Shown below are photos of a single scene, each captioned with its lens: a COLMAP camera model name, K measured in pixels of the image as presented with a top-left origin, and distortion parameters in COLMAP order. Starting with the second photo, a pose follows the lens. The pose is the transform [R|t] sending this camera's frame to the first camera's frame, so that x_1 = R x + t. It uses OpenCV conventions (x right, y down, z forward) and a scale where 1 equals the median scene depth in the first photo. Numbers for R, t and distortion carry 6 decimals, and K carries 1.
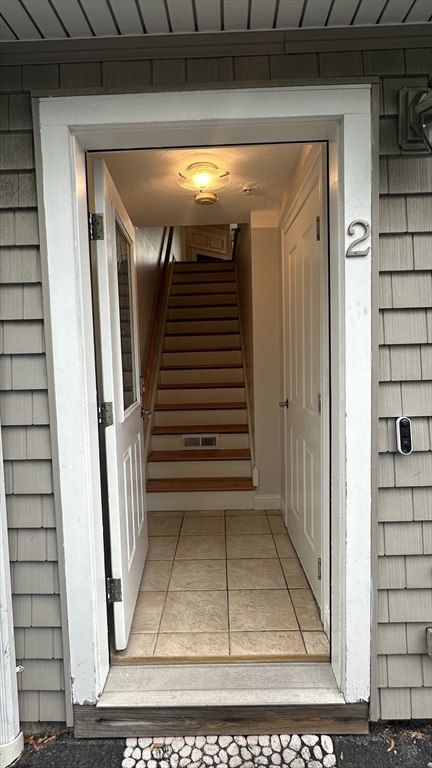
lens RADIAL K [[402.1, 0, 211.7], [0, 402.1, 383.3], [0, 0, 1]] dist [-0.004396, 0.000757]
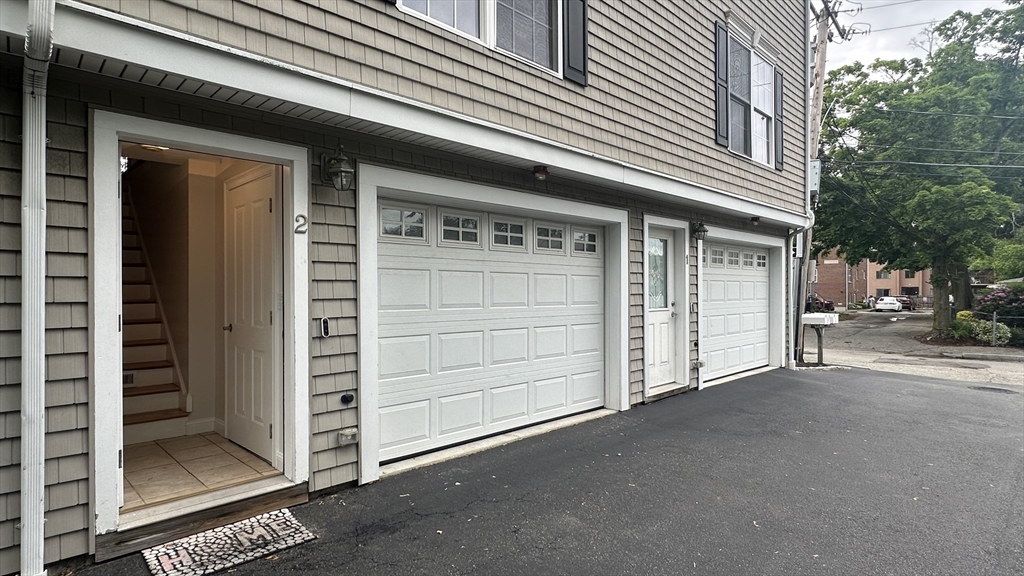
lens RADIAL K [[536.1, 0, 509.5], [0, 536.1, 288.4], [0, 0, 1]] dist [-0.004396, 0.000757]
pose [[0.706030, 0.026012, 0.707704, -0.682042], [0.038244, 0.996467, -0.074778, 0.162384], [-0.707148, 0.079861, 0.702541, -1.368162]]
